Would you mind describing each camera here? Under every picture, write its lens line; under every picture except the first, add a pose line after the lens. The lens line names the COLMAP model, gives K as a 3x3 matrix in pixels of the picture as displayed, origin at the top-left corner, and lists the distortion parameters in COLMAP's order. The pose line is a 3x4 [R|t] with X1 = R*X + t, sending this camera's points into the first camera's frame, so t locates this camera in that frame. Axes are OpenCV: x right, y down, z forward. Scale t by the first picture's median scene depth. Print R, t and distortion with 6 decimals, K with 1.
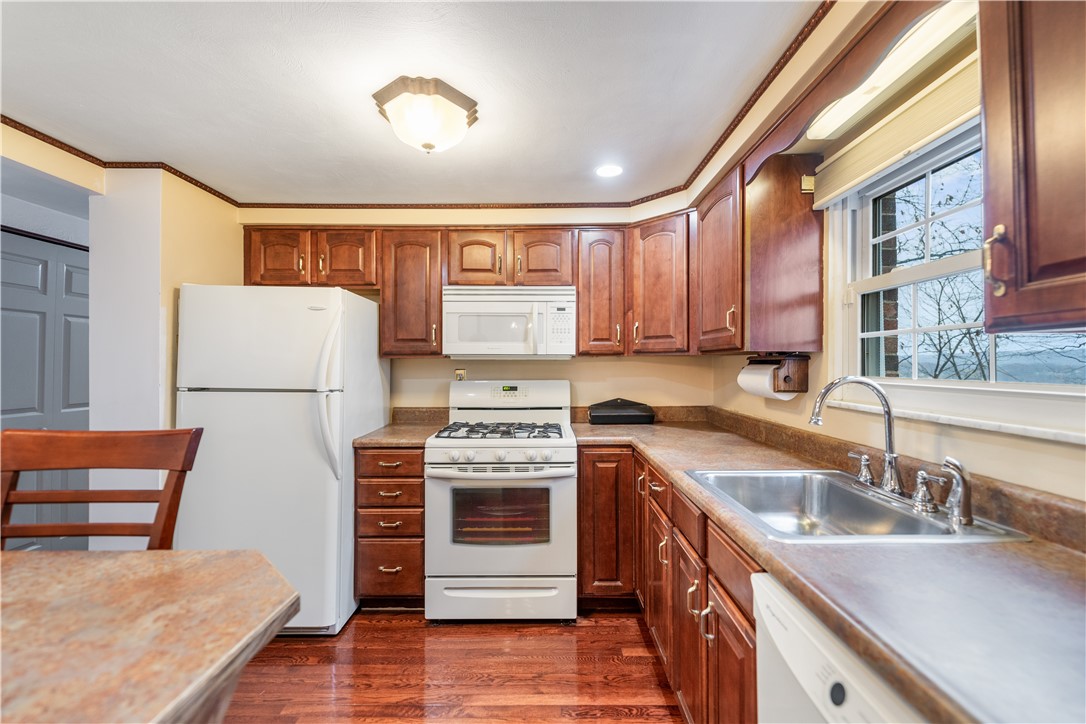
lens RADIAL K [[457.0, 0, 547.4], [0, 457.0, 357.8], [0, 0, 1]] dist [-0.001772, -0.000215]
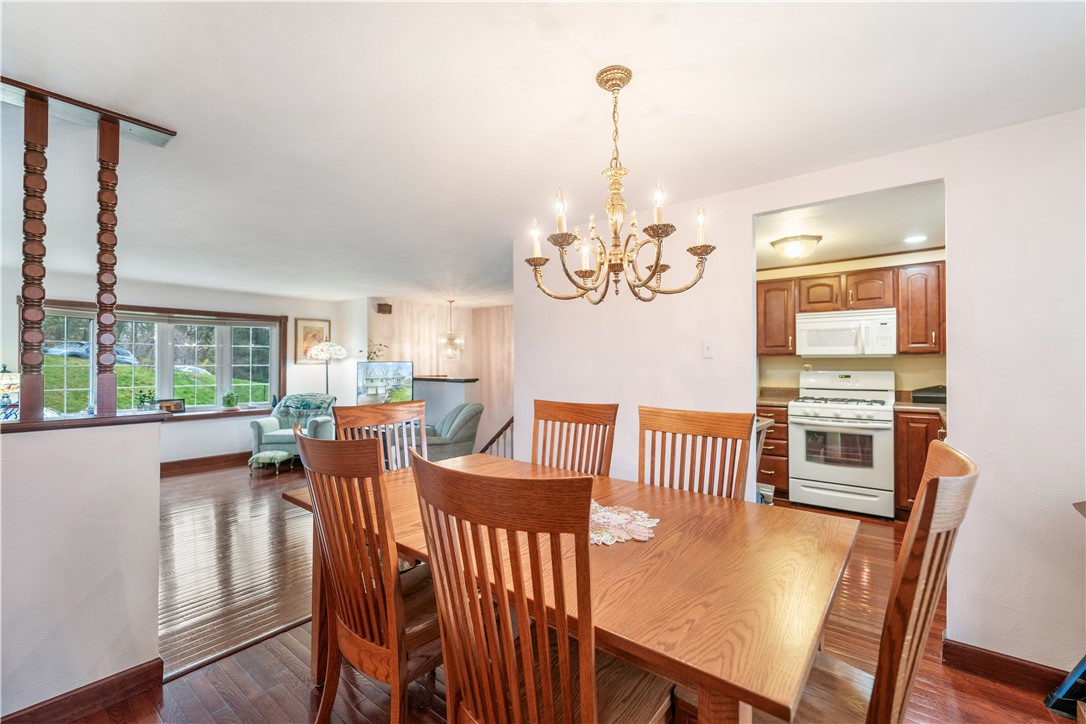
lens RADIAL K [[457.0, 0, 547.4], [0, 457.0, 357.8], [0, 0, 1]] dist [-0.001772, -0.000215]
pose [[0.782011, -0.008284, -0.623209, 0.099766], [0.010837, 0.999941, 0.000307, -0.006424], [0.623170, -0.006994, 0.782055, -0.876797]]
